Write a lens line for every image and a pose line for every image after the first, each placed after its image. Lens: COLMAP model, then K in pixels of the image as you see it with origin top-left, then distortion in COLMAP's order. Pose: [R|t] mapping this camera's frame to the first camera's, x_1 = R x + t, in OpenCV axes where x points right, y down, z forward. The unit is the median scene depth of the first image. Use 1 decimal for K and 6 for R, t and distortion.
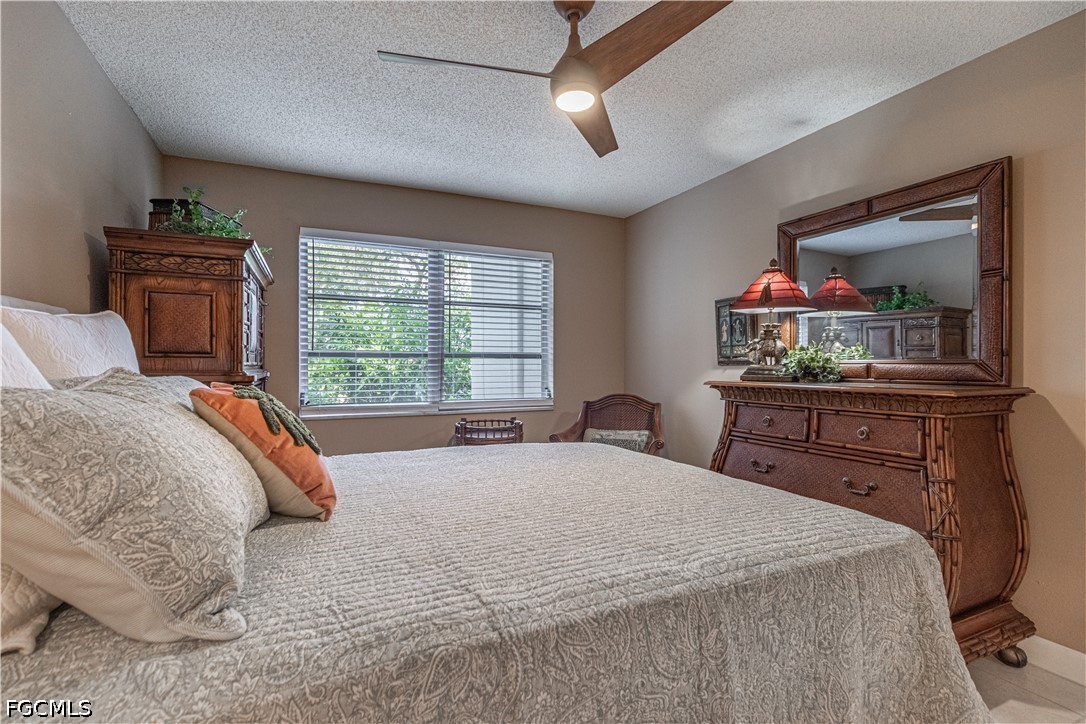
lens RADIAL K [[504.6, 0, 543.0], [0, 504.6, 362.0], [0, 0, 1]] dist [-0.000132, -0.000199]
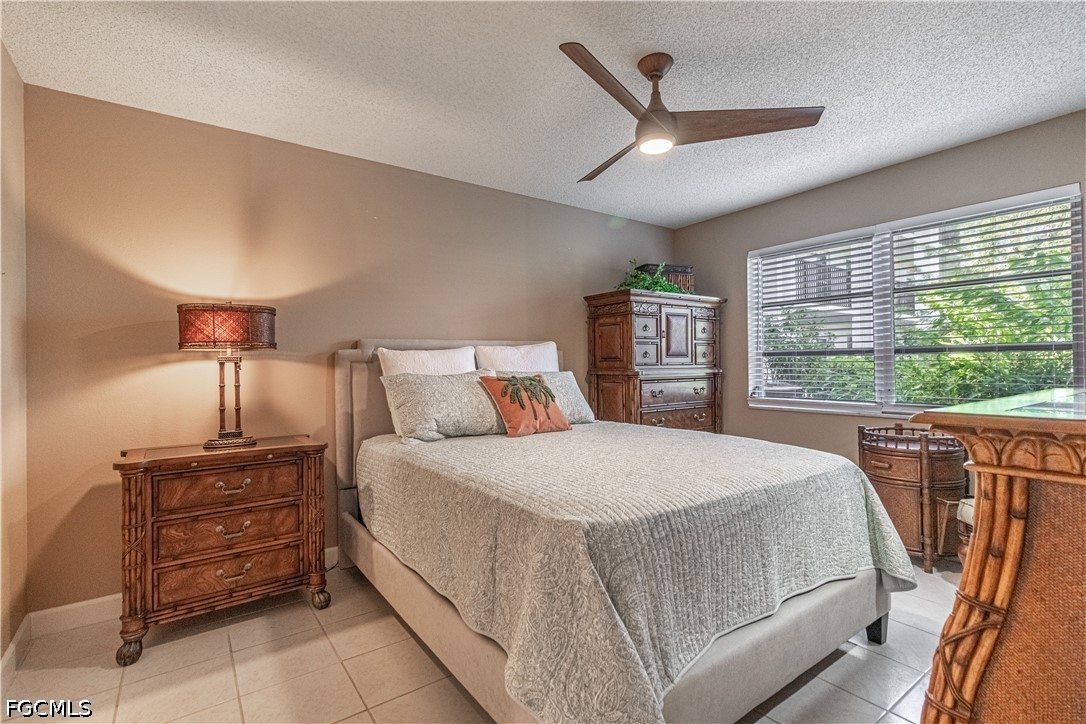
lens RADIAL K [[504.6, 0, 543.0], [0, 504.6, 362.0], [0, 0, 1]] dist [-0.000132, -0.000199]
pose [[0.146307, -0.009042, -0.989198, 1.050526], [0.012936, 0.999890, -0.007227, 0.008809], [0.989155, -0.011739, 0.146408, 0.480234]]
